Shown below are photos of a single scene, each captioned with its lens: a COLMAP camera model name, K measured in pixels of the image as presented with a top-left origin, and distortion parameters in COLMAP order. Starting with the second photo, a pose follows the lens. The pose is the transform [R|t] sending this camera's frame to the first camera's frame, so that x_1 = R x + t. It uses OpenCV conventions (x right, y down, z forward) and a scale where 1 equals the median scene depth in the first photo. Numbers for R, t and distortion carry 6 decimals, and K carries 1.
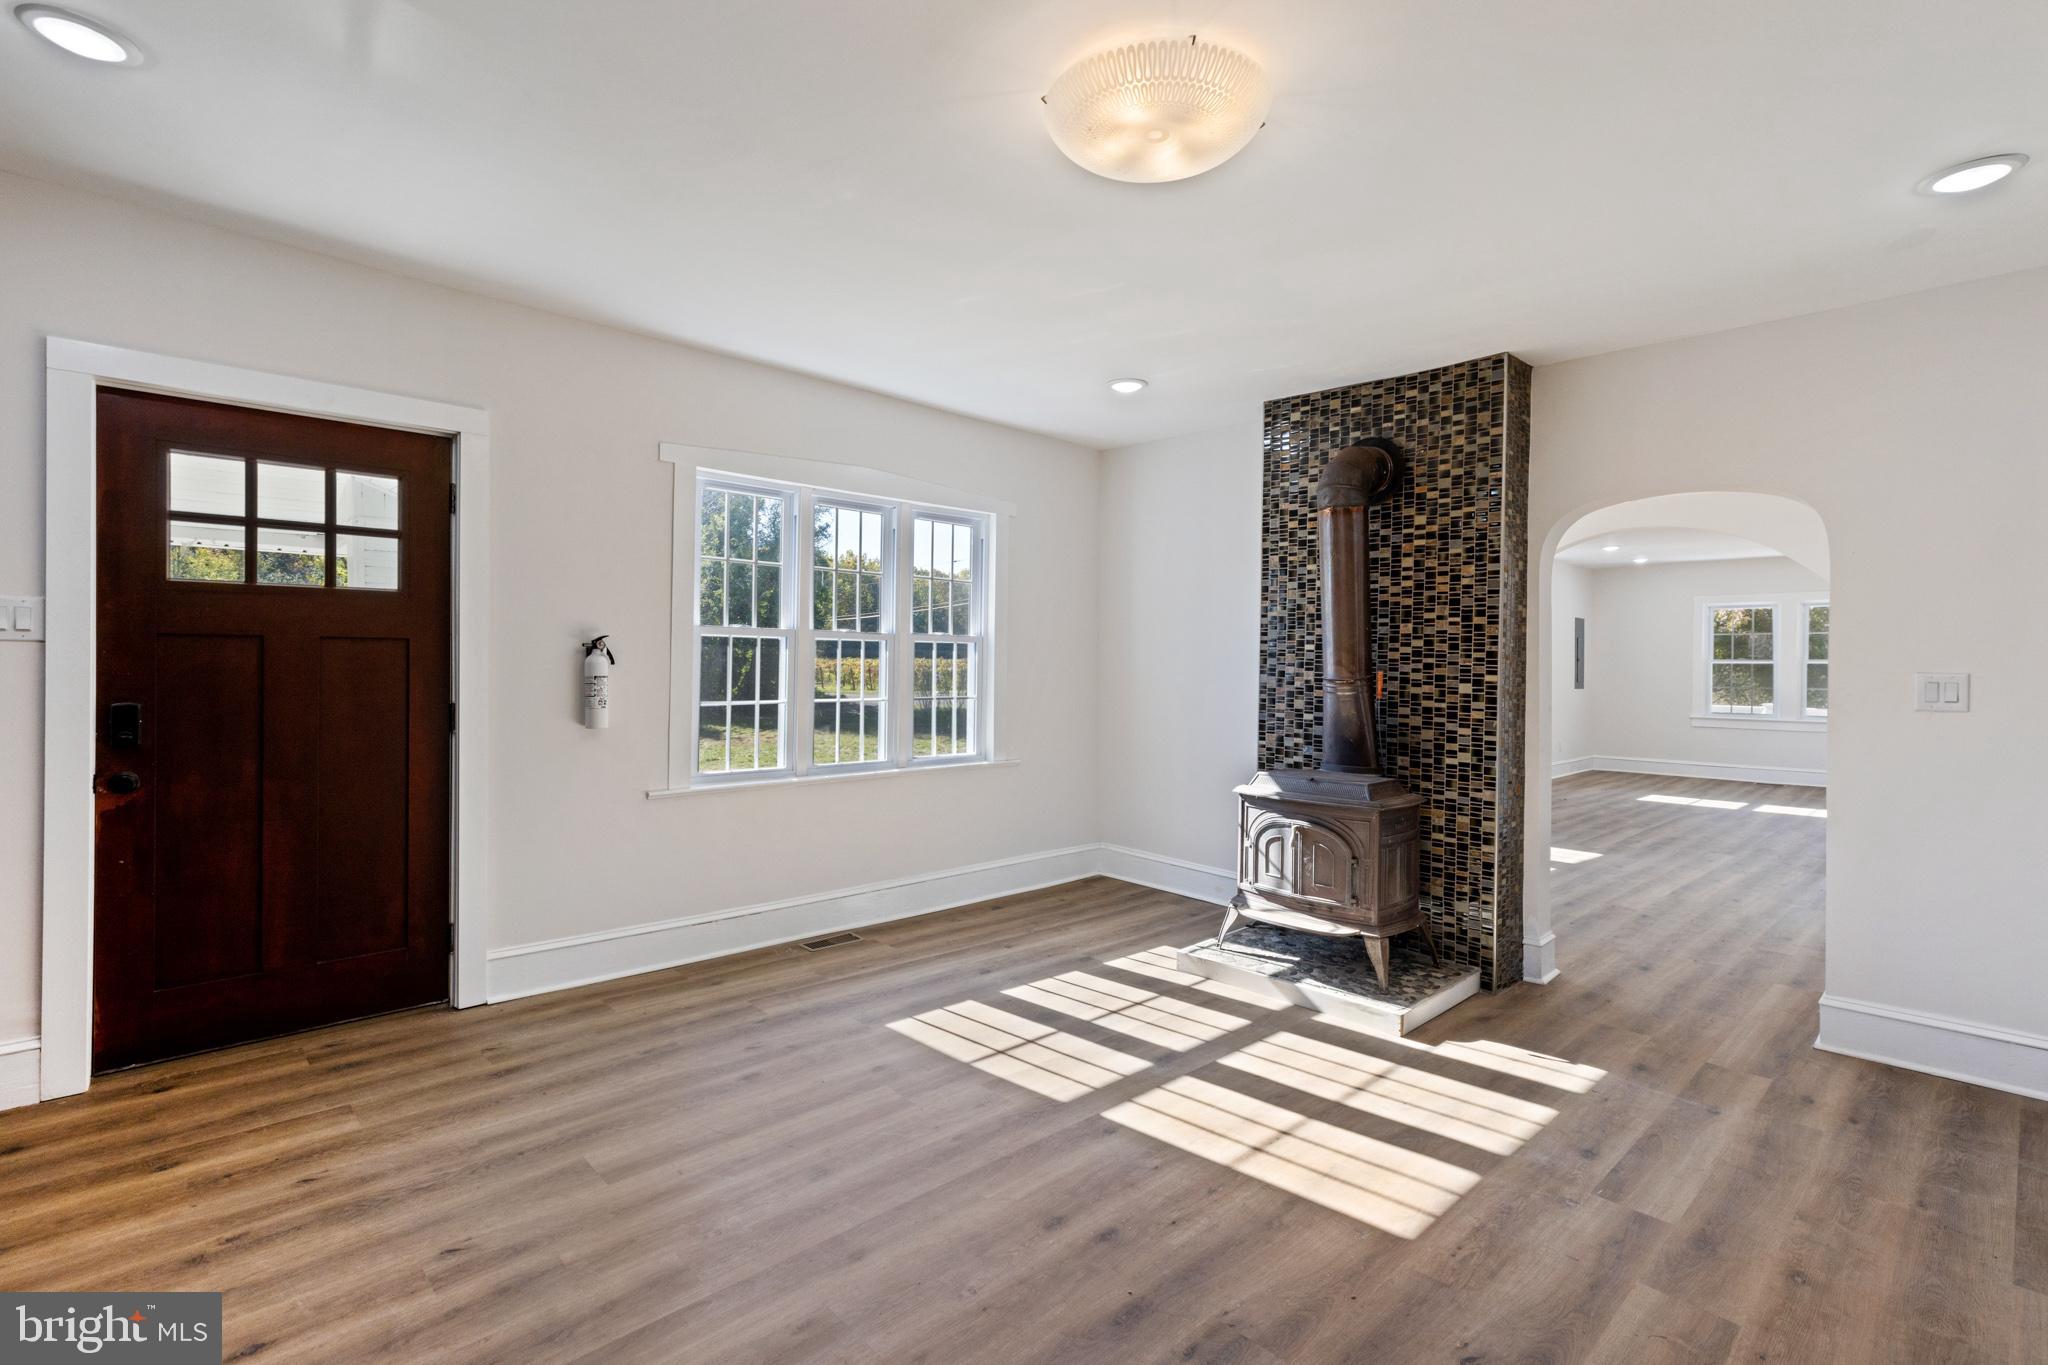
lens RADIAL K [[969.1, 0, 971.8], [0, 969.1, 659.4], [0, 0, 1]] dist [0.004243, 0.000569]
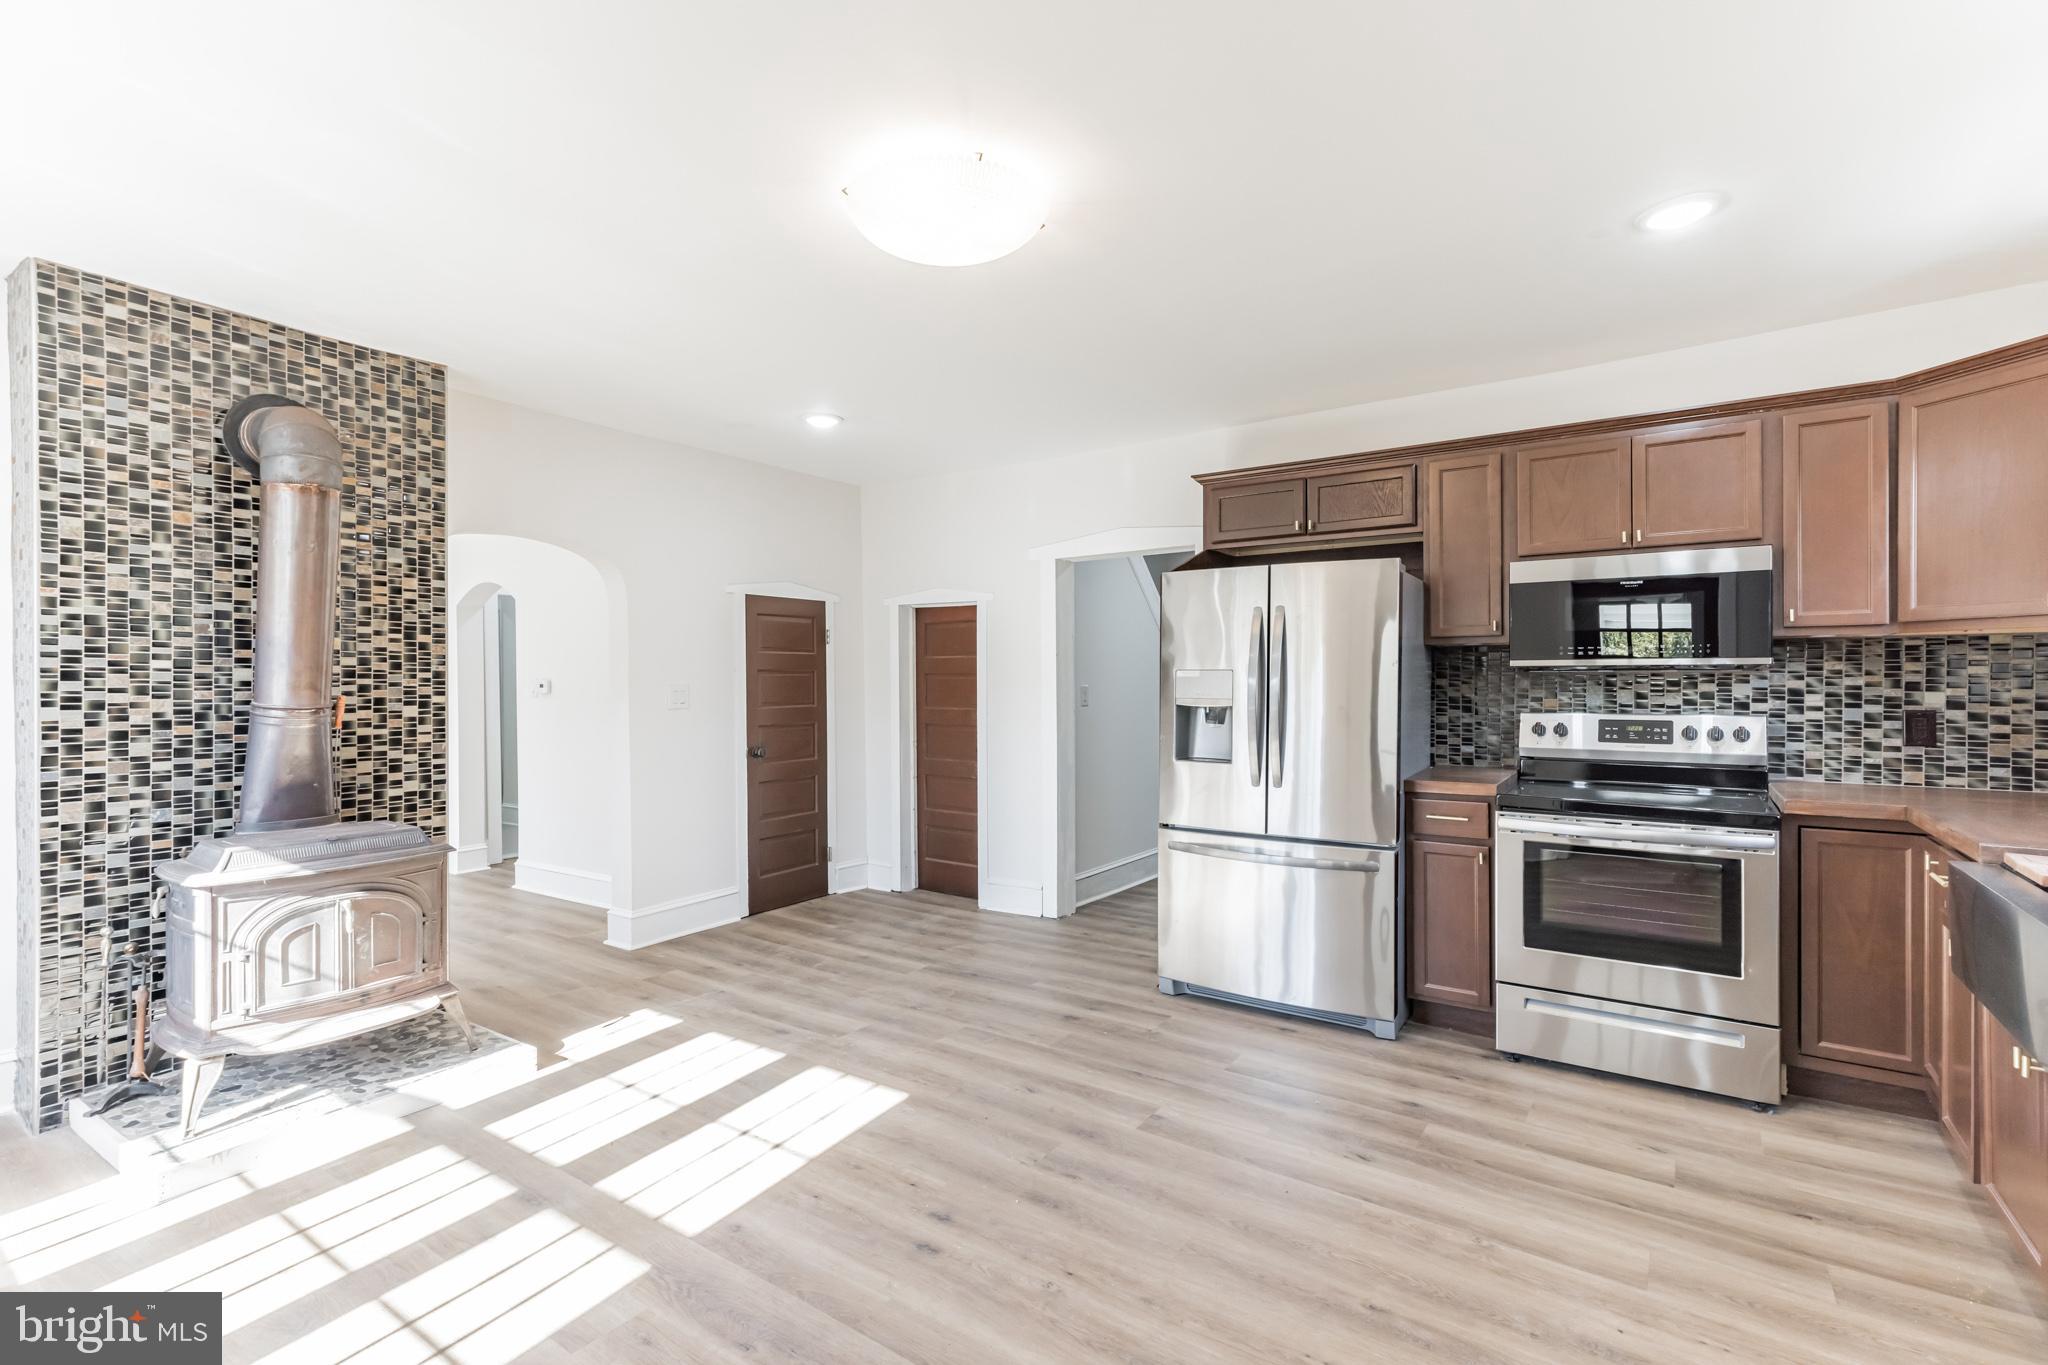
lens RADIAL K [[930.9, 0, 1015.1], [0, 930.9, 681.3], [0, 0, 1]] dist [0.012689, -0.000053]
pose [[-0.226721, -0.011784, 0.973888, -0.491711], [0.002465, 0.999917, 0.012672, -0.008570], [-0.973957, 0.005274, -0.226673, 0.640627]]
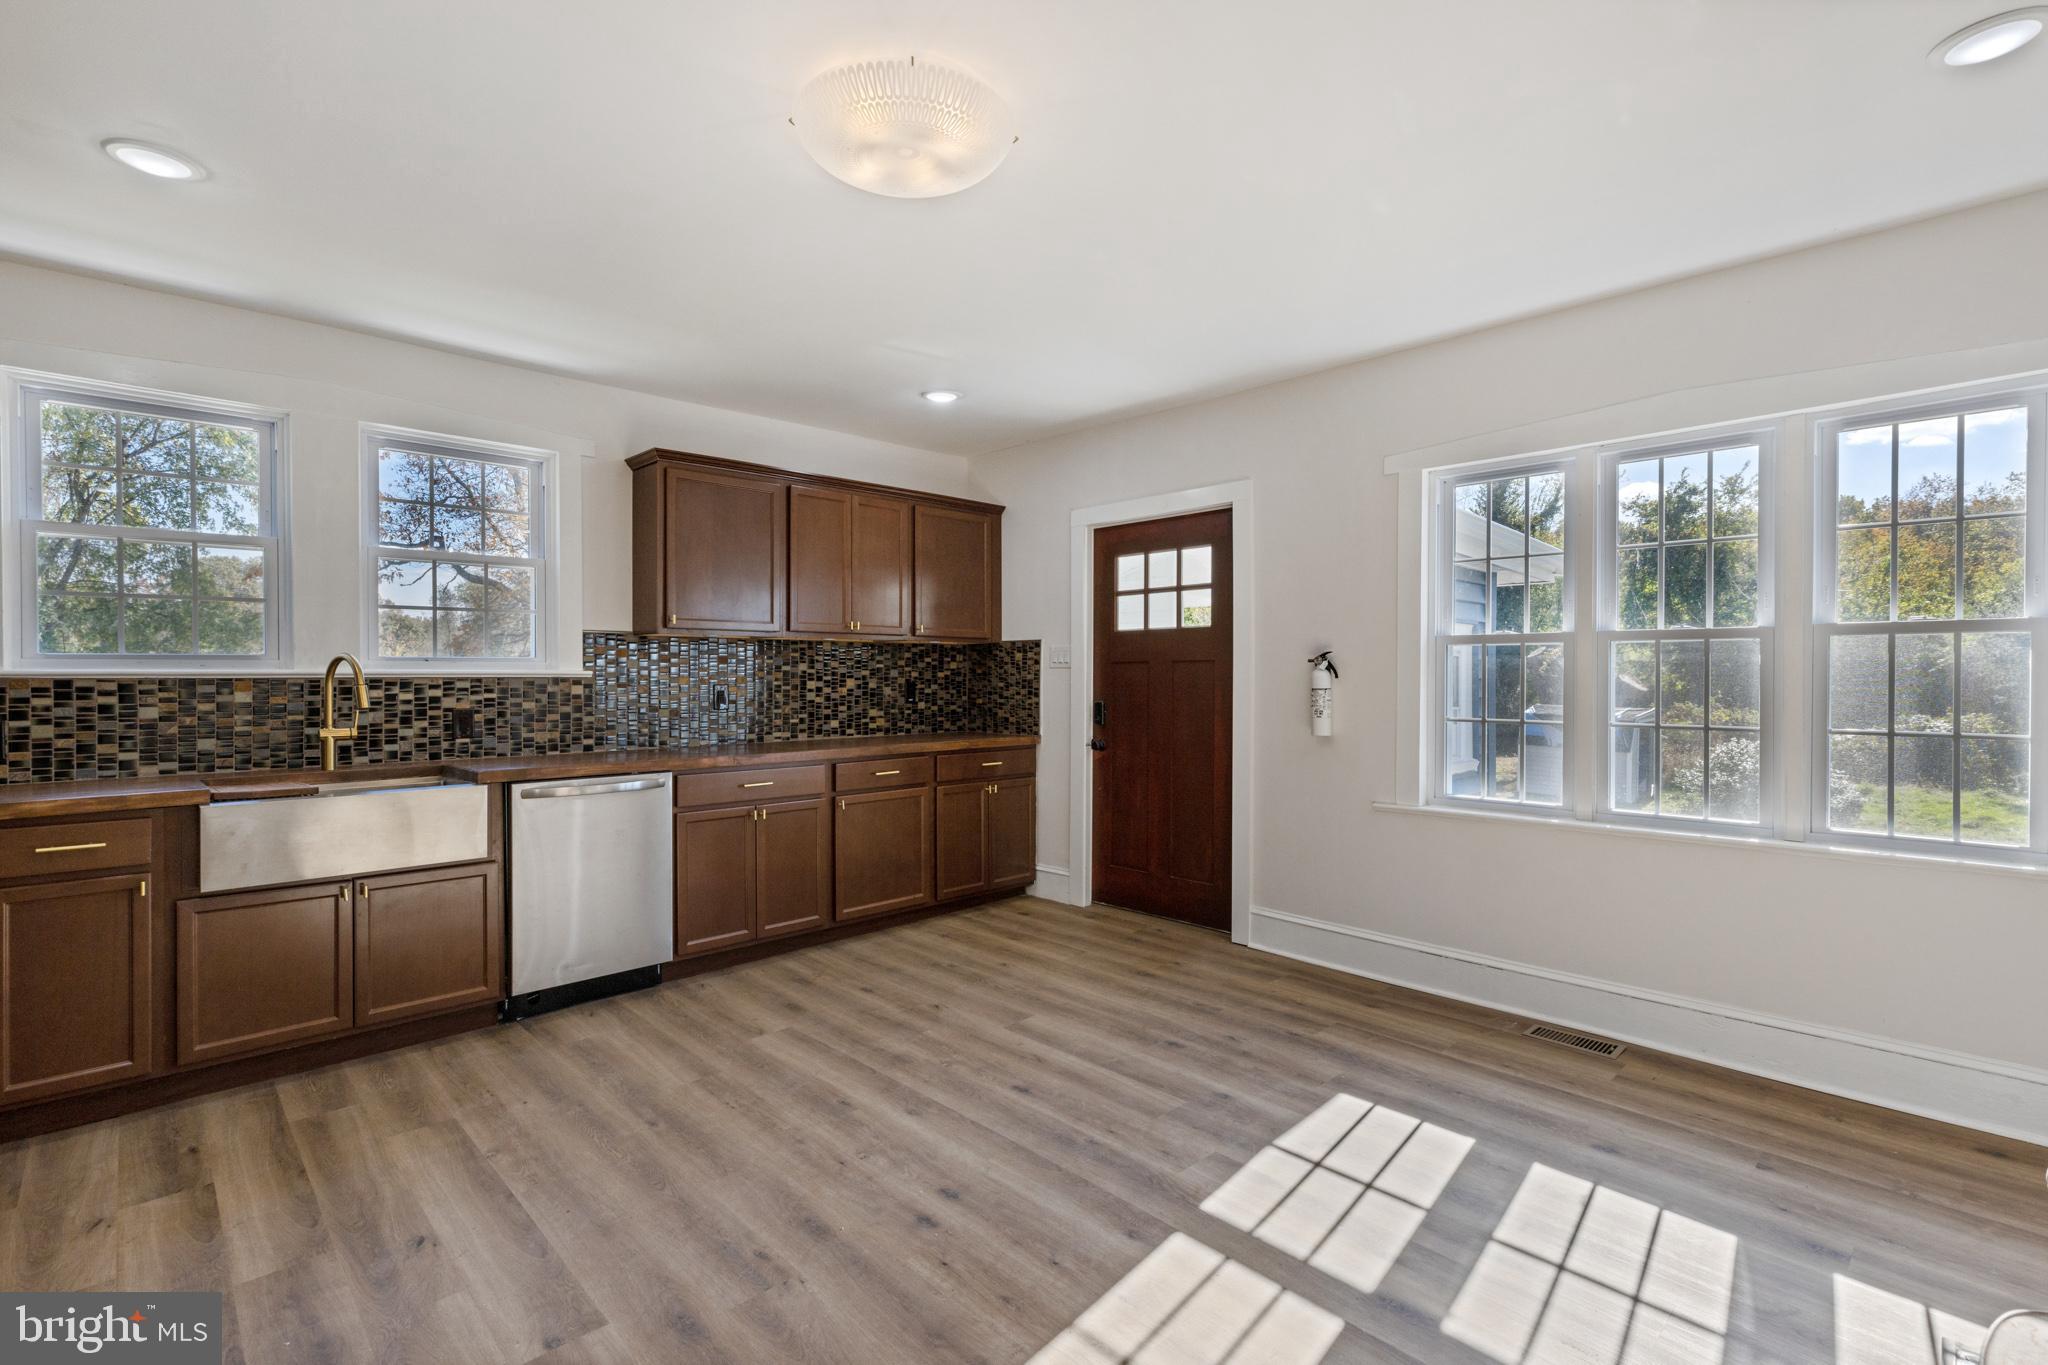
lens RADIAL K [[930.9, 0, 1015.1], [0, 930.9, 681.3], [0, 0, 1]] dist [0.012689, -0.000053]
pose [[0.022139, -0.002993, -0.999750, 0.641880], [0.008101, 0.999963, -0.002814, 0.007478], [0.999722, -0.008037, 0.022162, 0.599011]]
